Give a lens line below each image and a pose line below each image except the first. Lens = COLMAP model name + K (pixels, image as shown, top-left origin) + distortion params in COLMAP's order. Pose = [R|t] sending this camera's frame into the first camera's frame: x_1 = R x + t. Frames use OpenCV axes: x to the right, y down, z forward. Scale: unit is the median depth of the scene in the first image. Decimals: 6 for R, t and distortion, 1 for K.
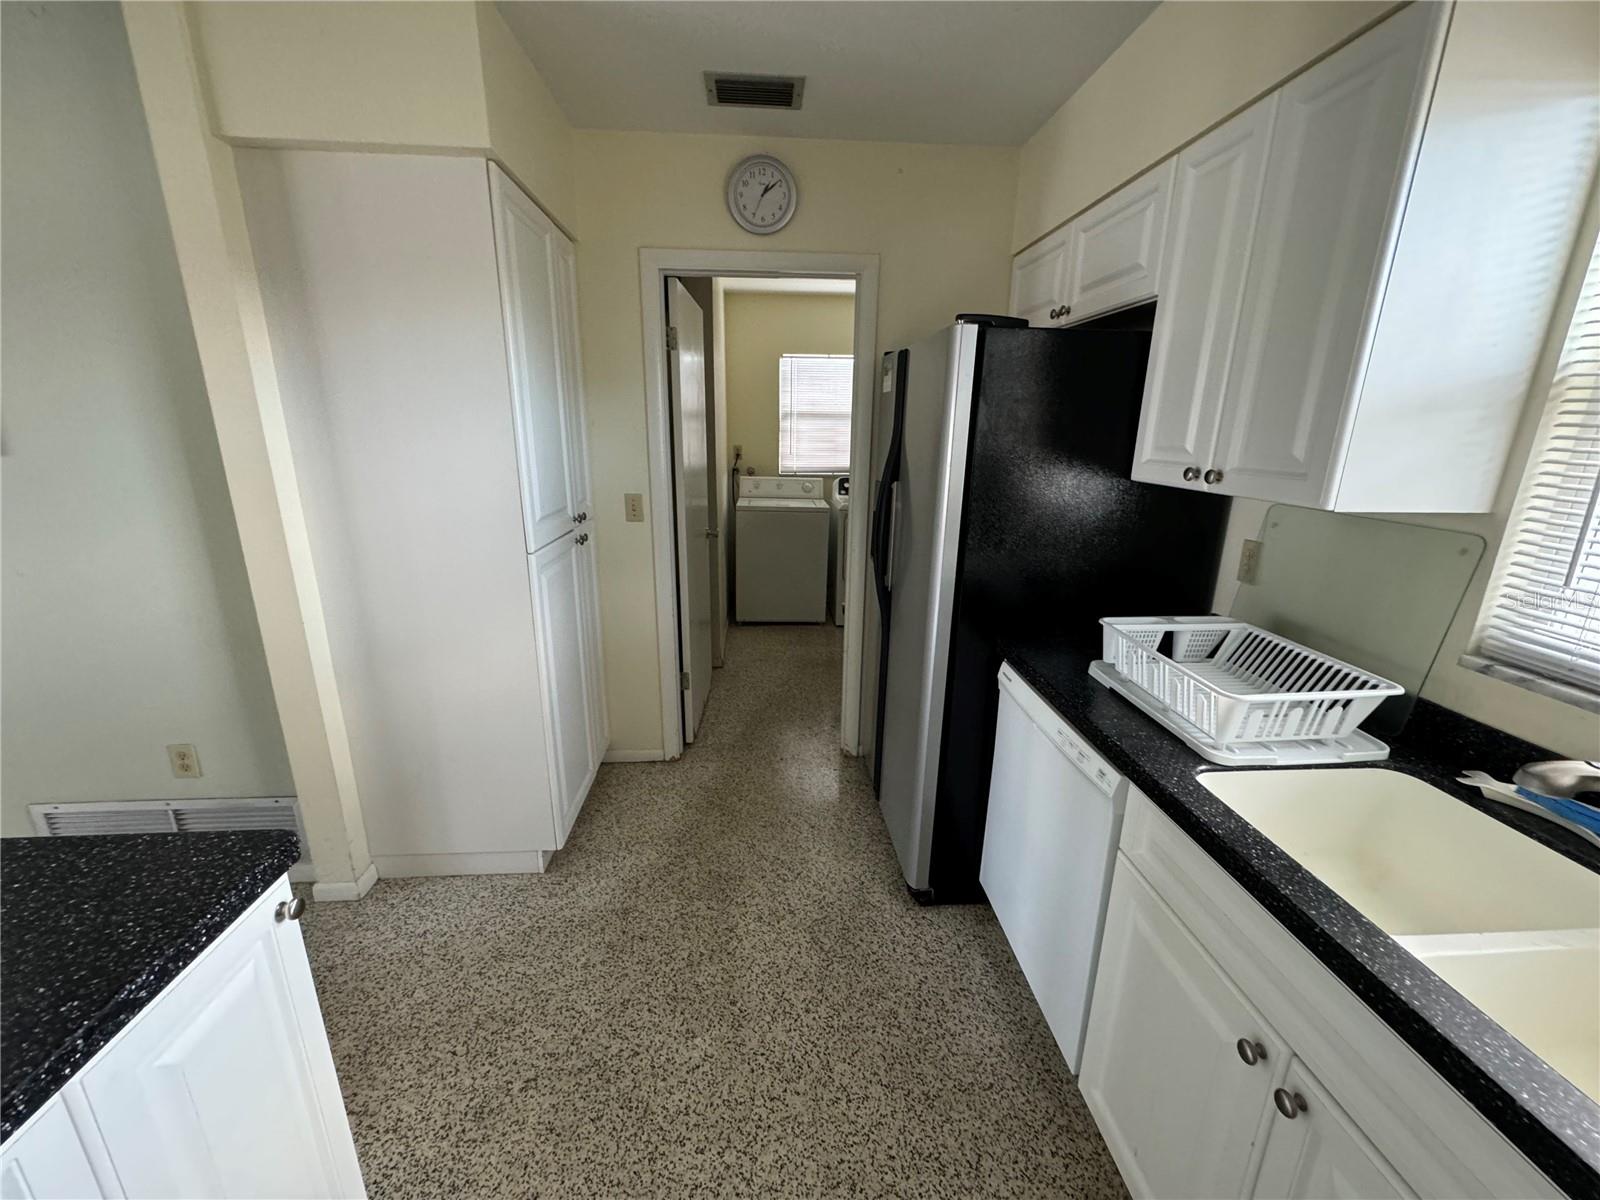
lens RADIAL K [[637.4, 0, 799.8], [0, 637.4, 601.5], [0, 0, 1]] dist [-0.003213, 0.000658]
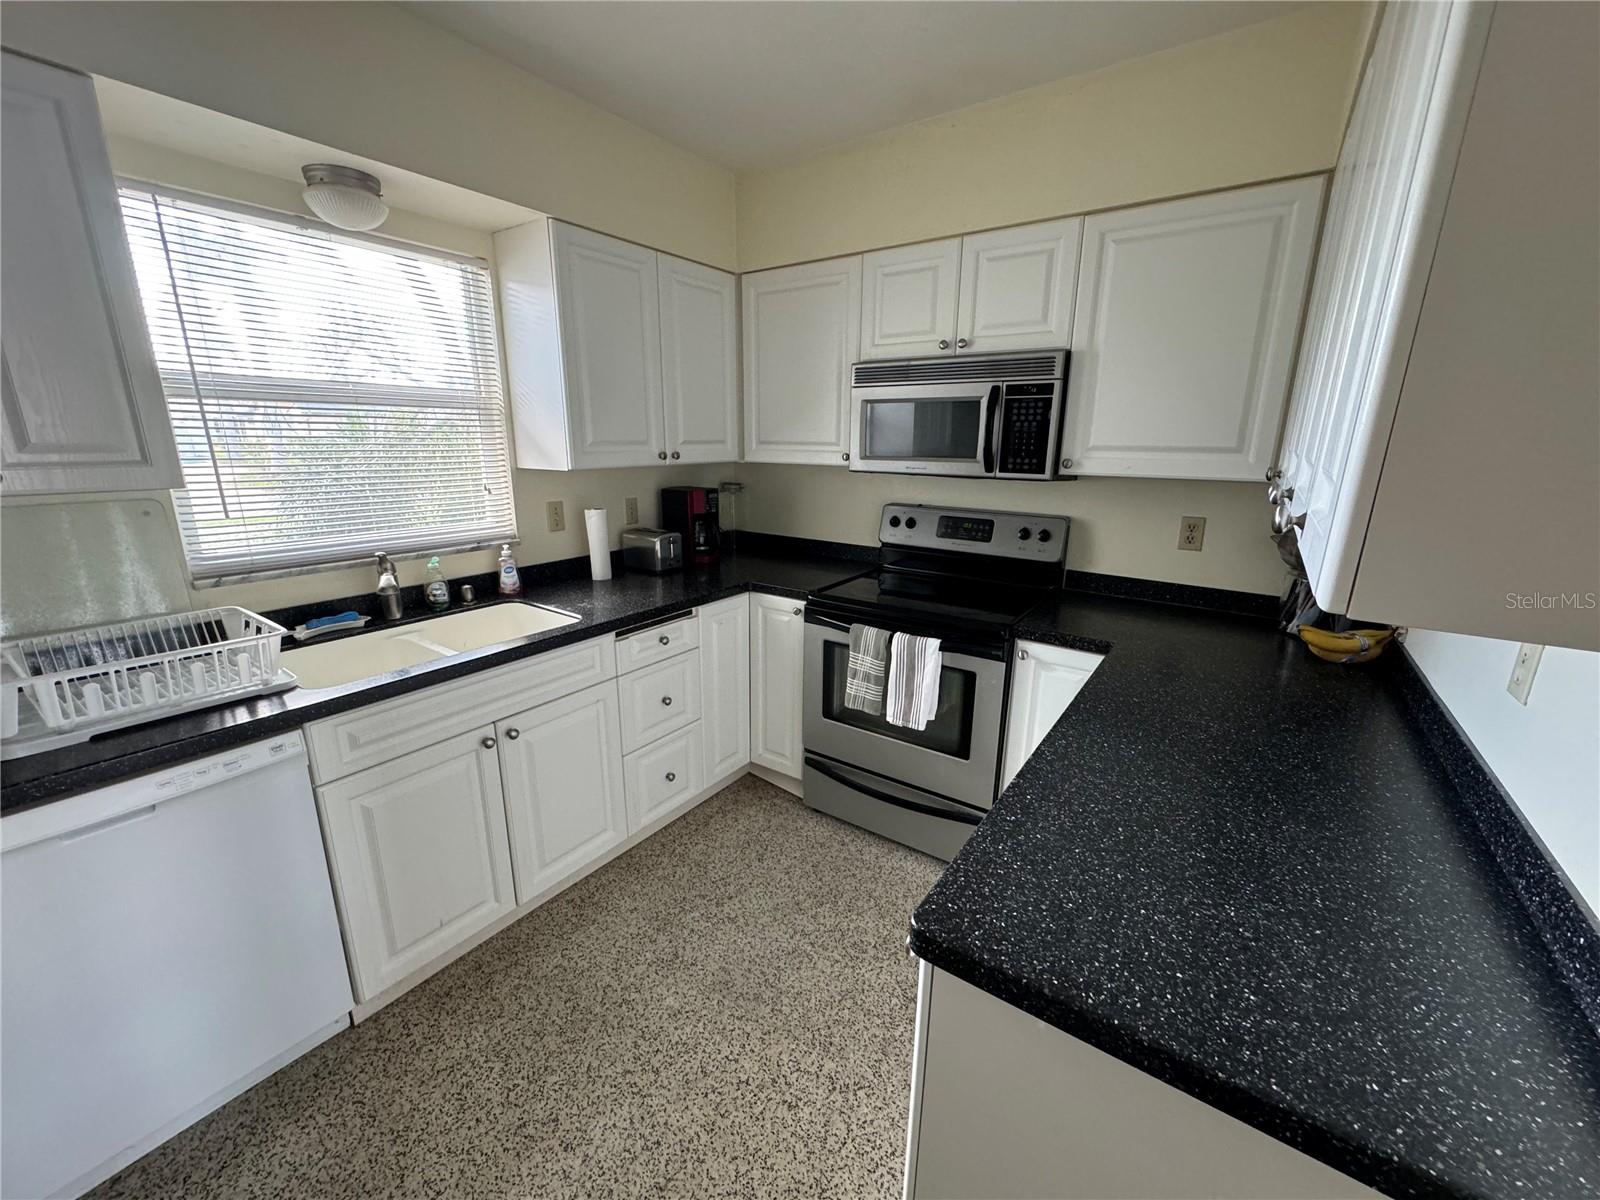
lens RADIAL K [[637.4, 0, 794.0], [0, 637.4, 603.8], [0, 0, 1]] dist [-0.003213, 0.000658]
pose [[-0.770894, -0.182191, 0.610351, -0.714265], [0.156135, 0.874937, 0.458375, -0.262764], [-0.617530, 0.448655, -0.646038, 0.934345]]
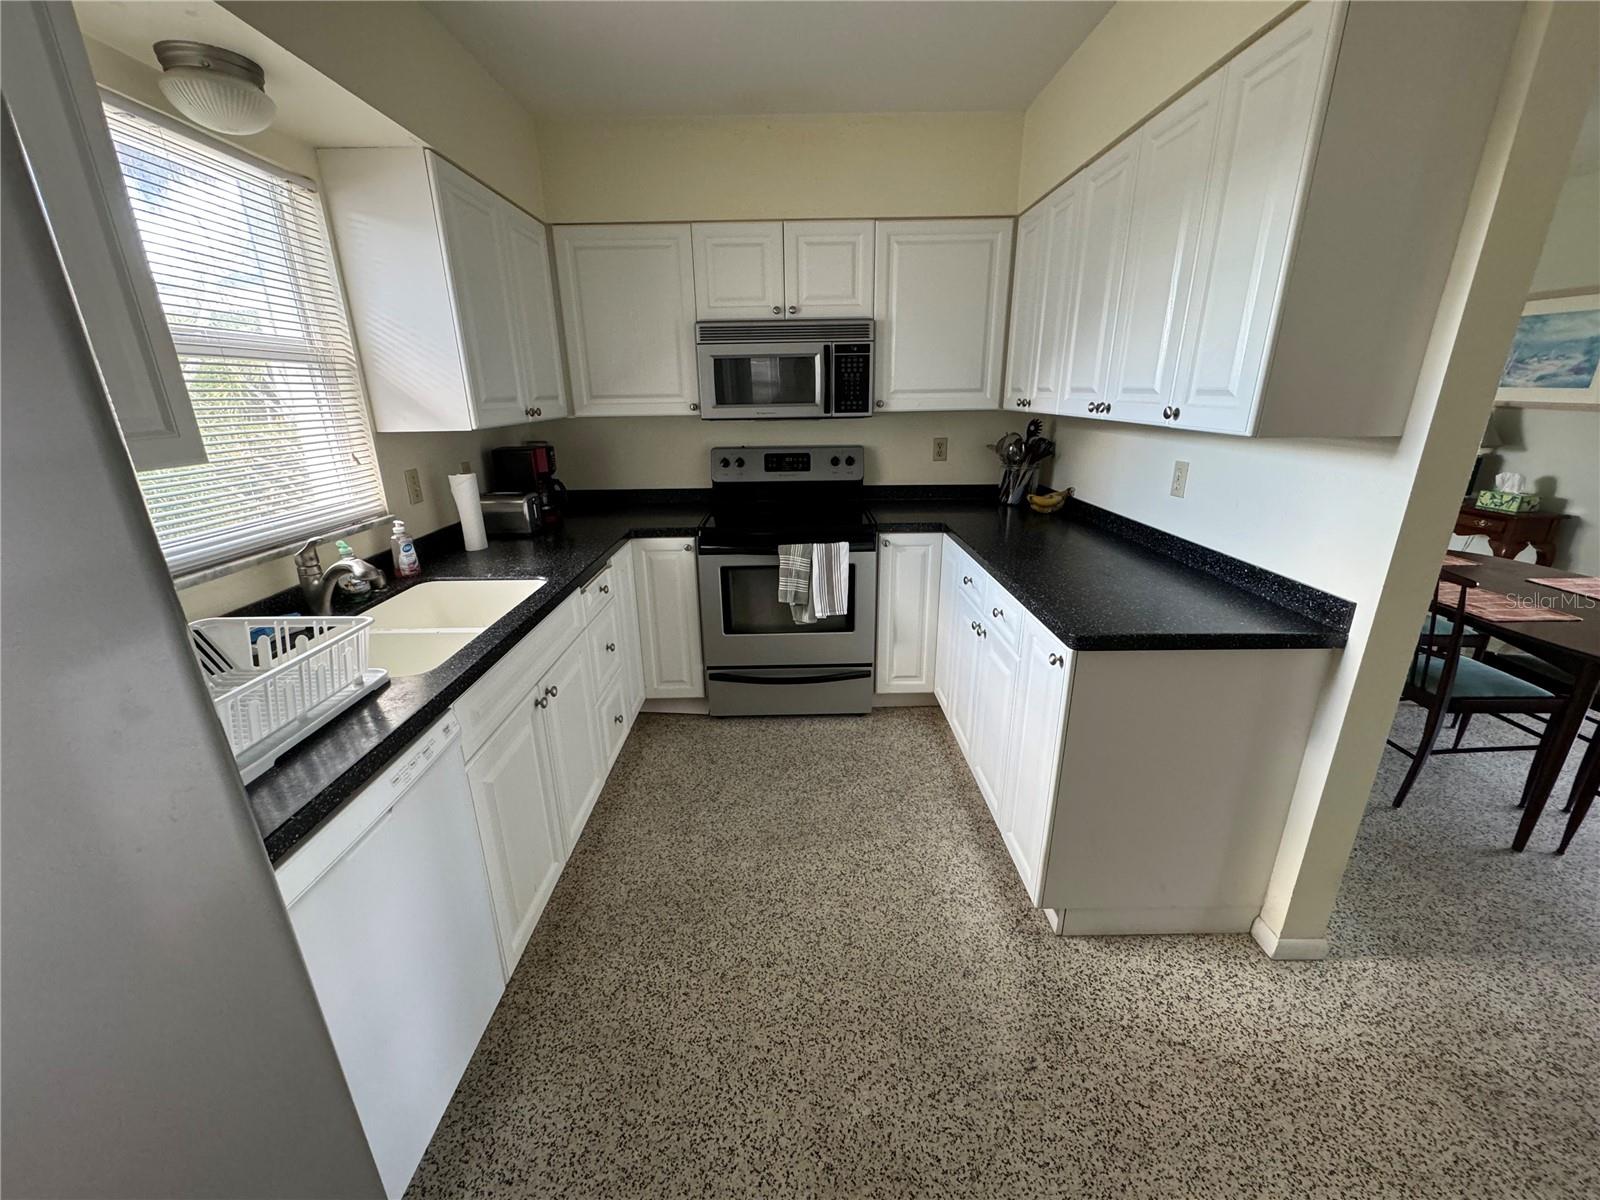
lens RADIAL K [[637.4, 0, 792.4], [0, 637.4, 606.8], [0, 0, 1]] dist [-0.003213, 0.000658]
pose [[-0.997531, -0.020227, 0.067254, -0.119627], [0.021602, 0.822823, 0.567887, -0.399932], [-0.066825, 0.567938, -0.820354, 1.499257]]
